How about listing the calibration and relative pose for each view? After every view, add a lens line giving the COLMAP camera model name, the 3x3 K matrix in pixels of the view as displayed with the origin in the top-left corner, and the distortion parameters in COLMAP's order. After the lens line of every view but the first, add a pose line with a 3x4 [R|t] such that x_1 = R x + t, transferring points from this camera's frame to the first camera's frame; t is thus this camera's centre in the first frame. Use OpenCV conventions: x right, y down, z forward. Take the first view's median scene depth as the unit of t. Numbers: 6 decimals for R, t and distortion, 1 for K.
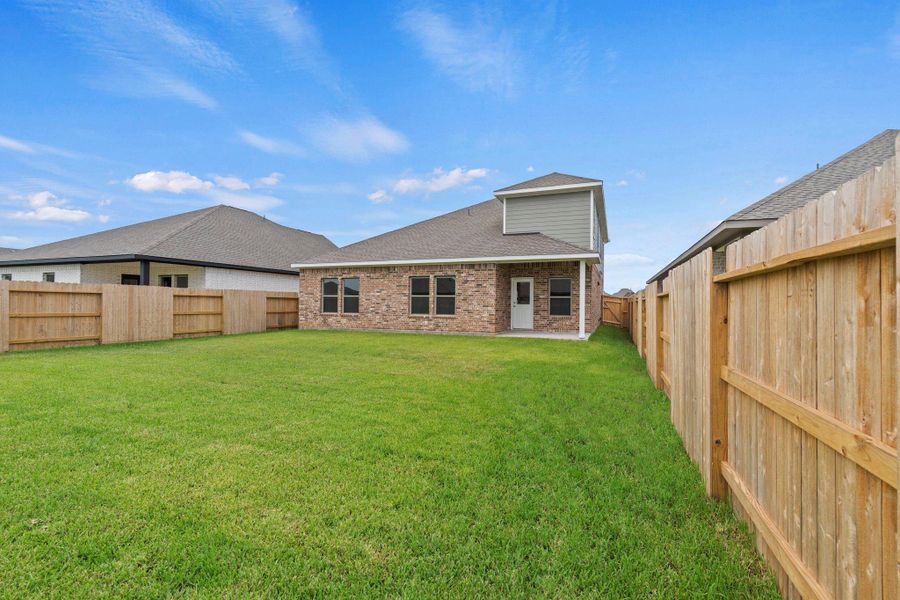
lens RADIAL K [[407.0, 0, 450.0], [0, 407.0, 300.1], [0, 0, 1]] dist [-0.005592, -0.000023]
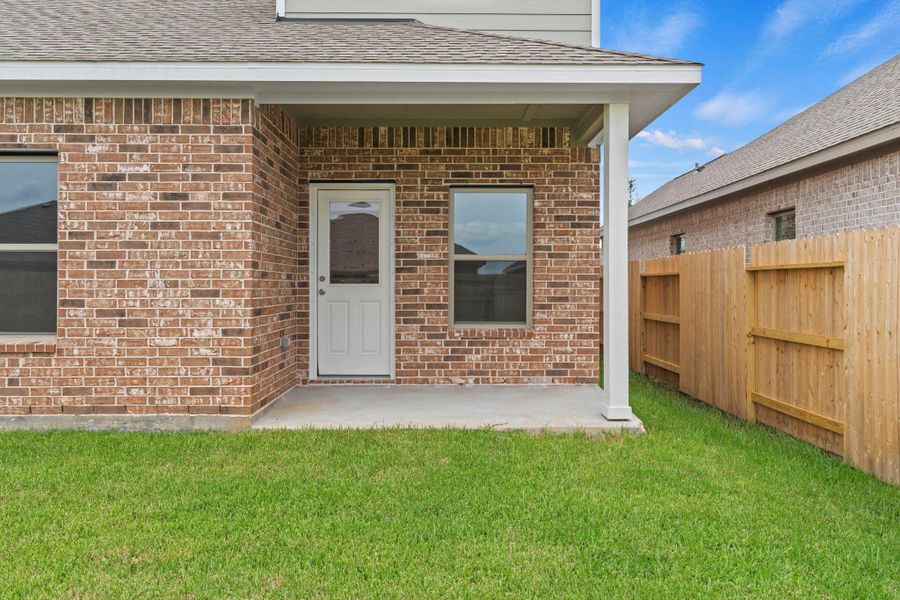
lens RADIAL K [[719.5, 0, 449.0], [0, 719.5, 293.8], [0, 0, 1]] dist [-0.012508, 0.000802]
pose [[0.920791, -0.010175, 0.389924, 0.055073], [0.003652, 0.999841, 0.017464, 0.008872], [-0.390040, -0.014657, 0.920681, 0.569611]]
